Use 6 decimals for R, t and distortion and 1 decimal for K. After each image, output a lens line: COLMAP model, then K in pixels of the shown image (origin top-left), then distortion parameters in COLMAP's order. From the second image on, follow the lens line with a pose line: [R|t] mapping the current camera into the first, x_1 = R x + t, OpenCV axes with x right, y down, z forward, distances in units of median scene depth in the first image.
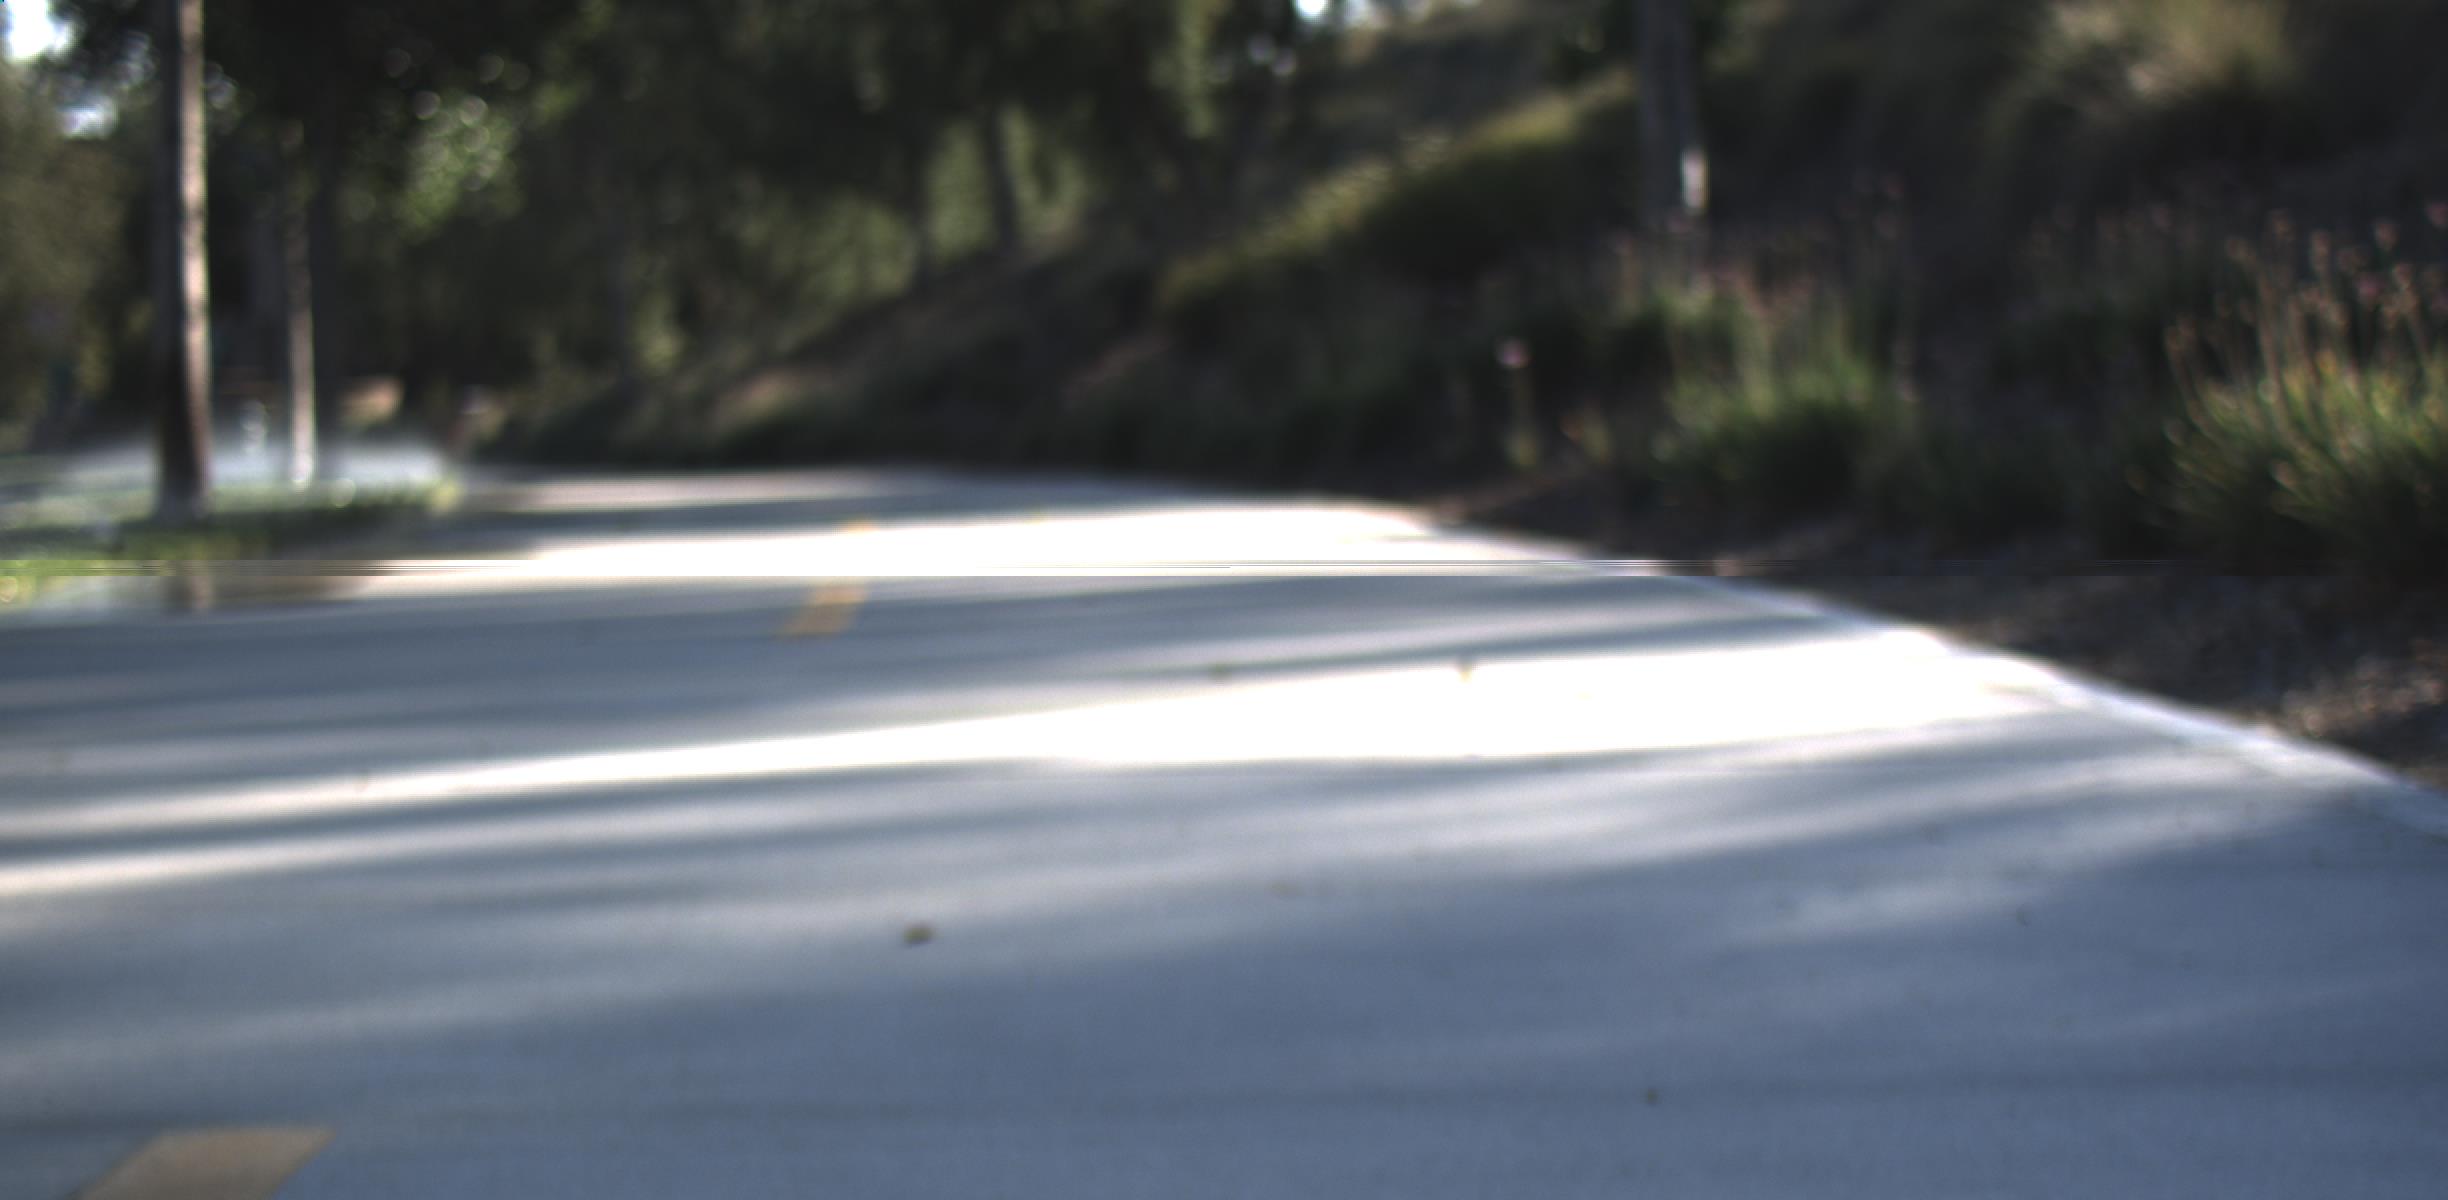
lens RADIAL K [[4941.8, 0, 1223.1], [0, 4941.8, 815.3], [0, 0, 1]] dist [-0.012325, 0.485520]
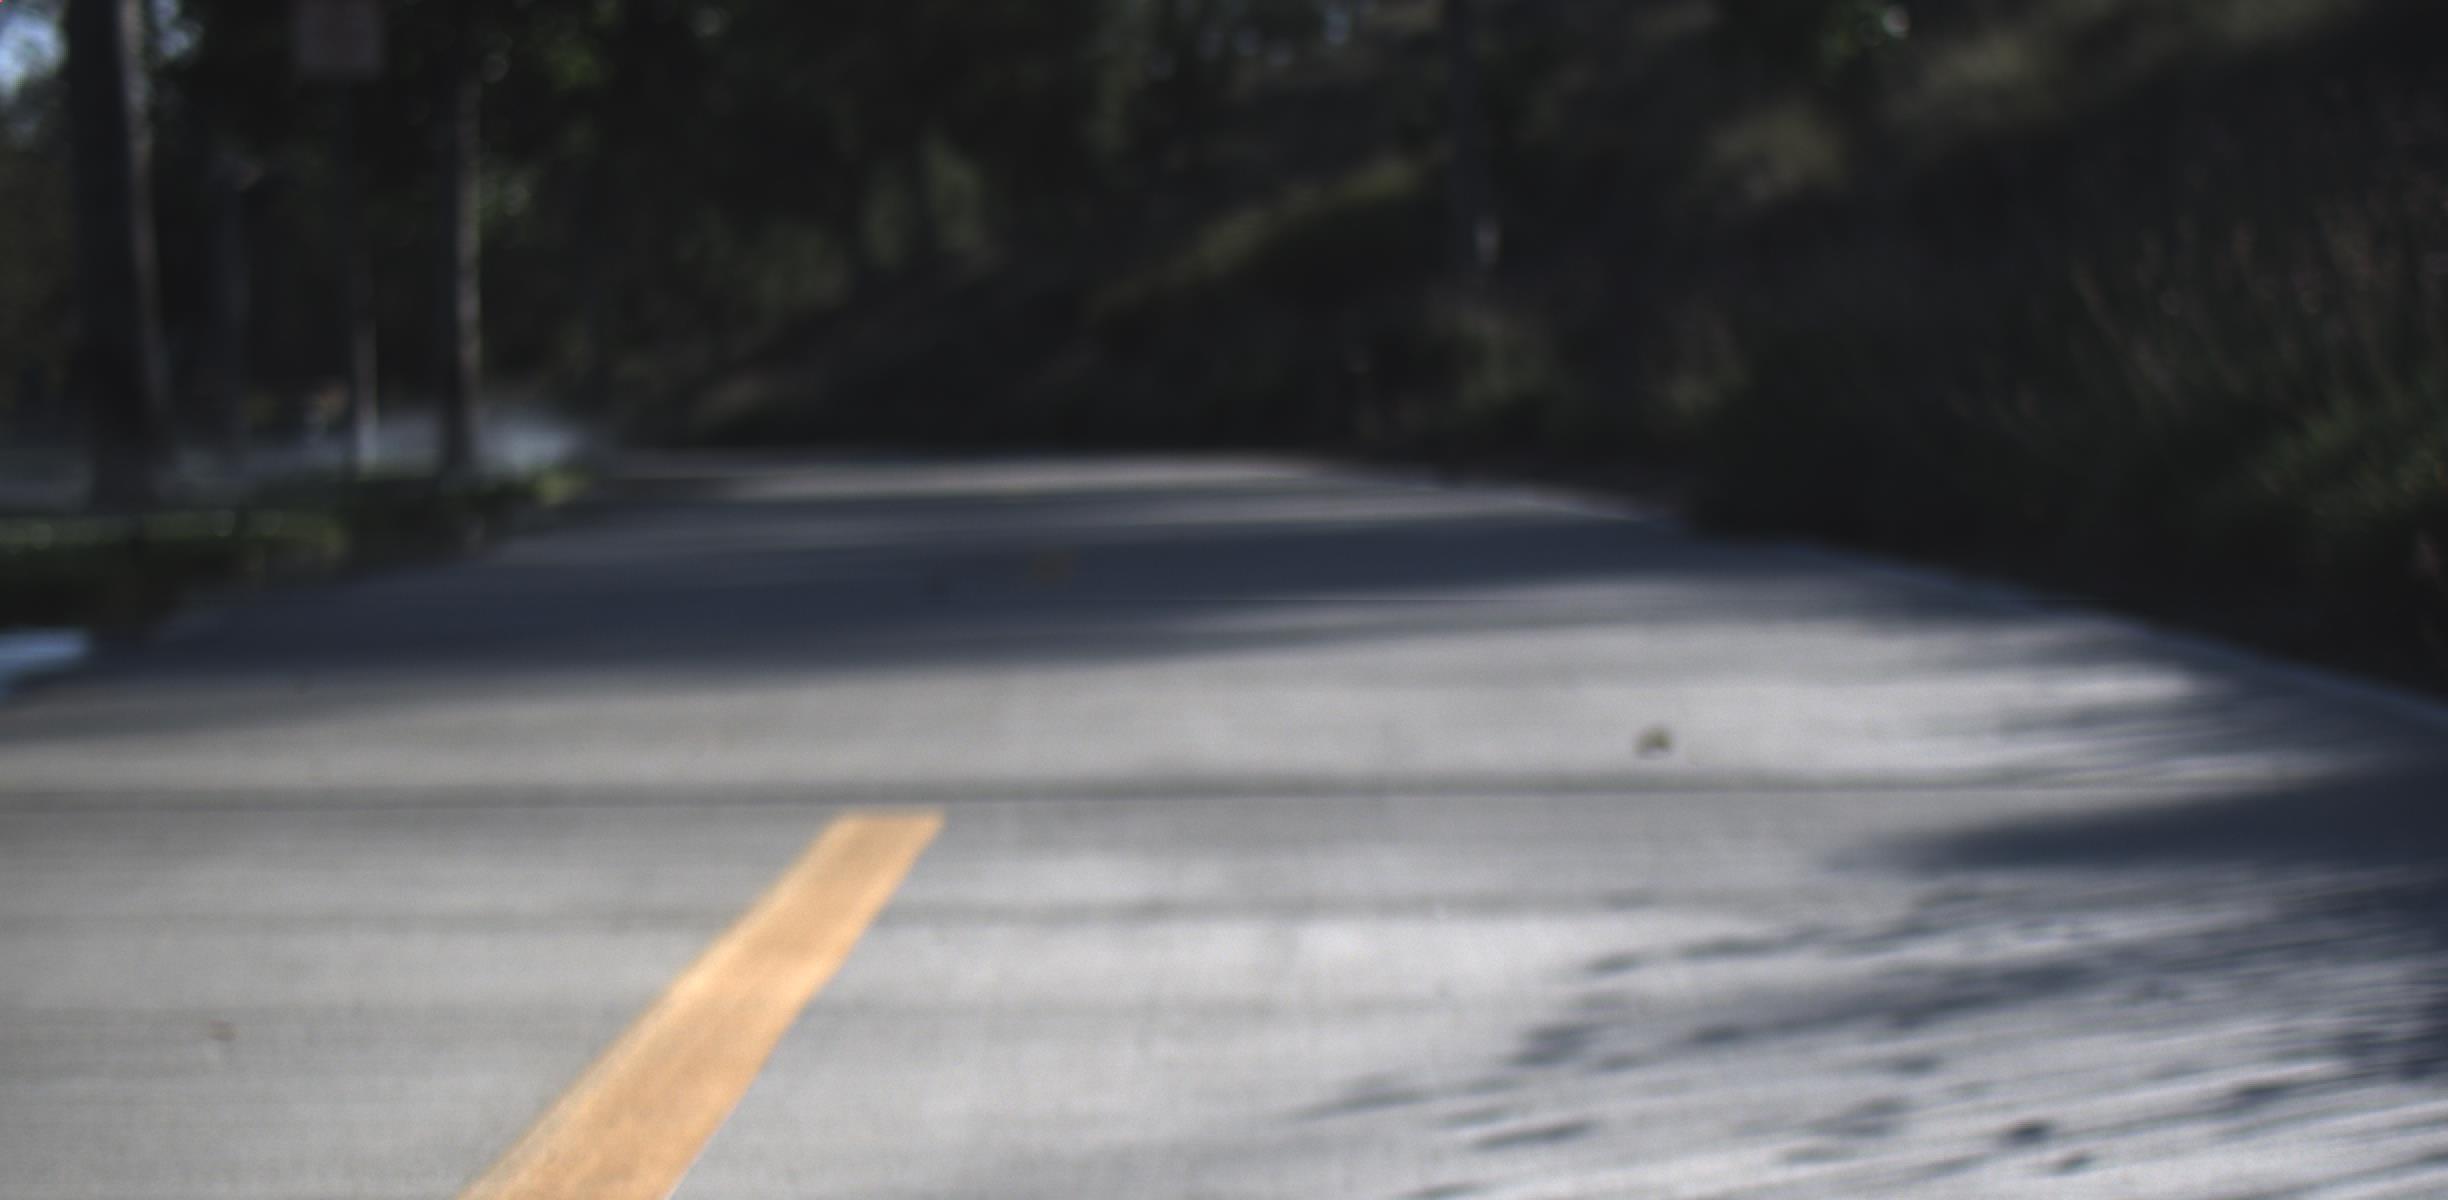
lens RADIAL K [[4941.8, 0, 1223.1], [0, 4941.8, 815.3], [0, 0, 1]] dist [-0.012325, 0.485520]
pose [[0.999644, -0.000949, 0.026655, -0.011136], [0.000961, 0.999999, -0.000407, 0.021811], [-0.026655, 0.000432, 0.999645, -0.238872]]
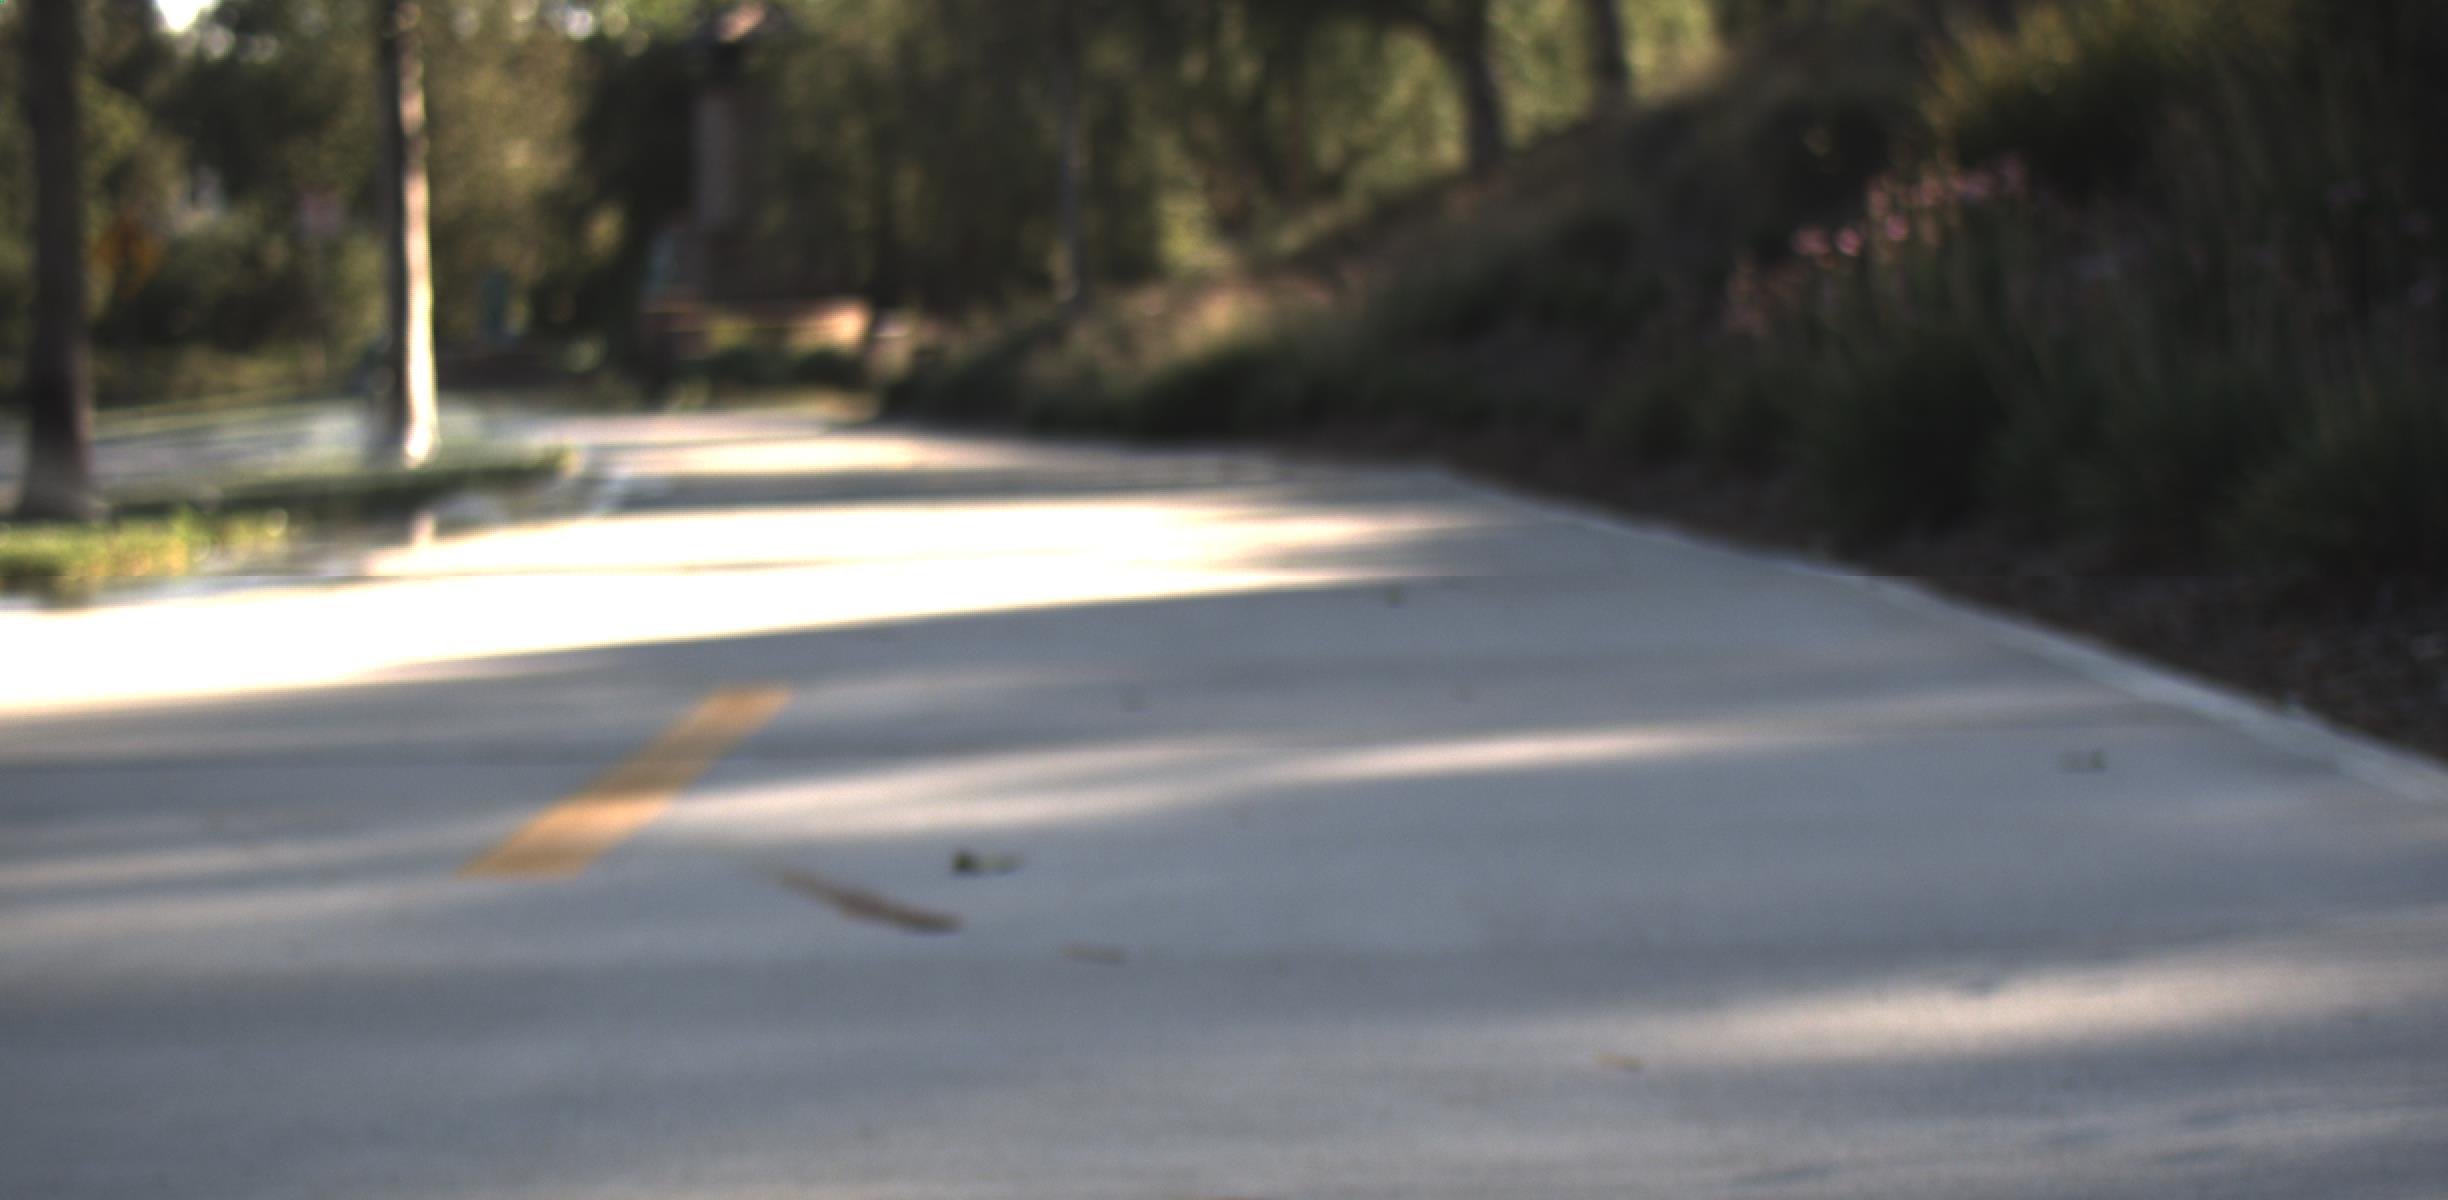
lens RADIAL K [[4941.8, 0, 1223.1], [0, 4941.8, 815.3], [0, 0, 1]] dist [-0.012325, 0.485520]
pose [[0.992444, 0.016492, -0.121586, -0.019165], [-0.014688, 0.999769, 0.015712, -0.040605], [0.121817, -0.013808, 0.992457, 0.480741]]
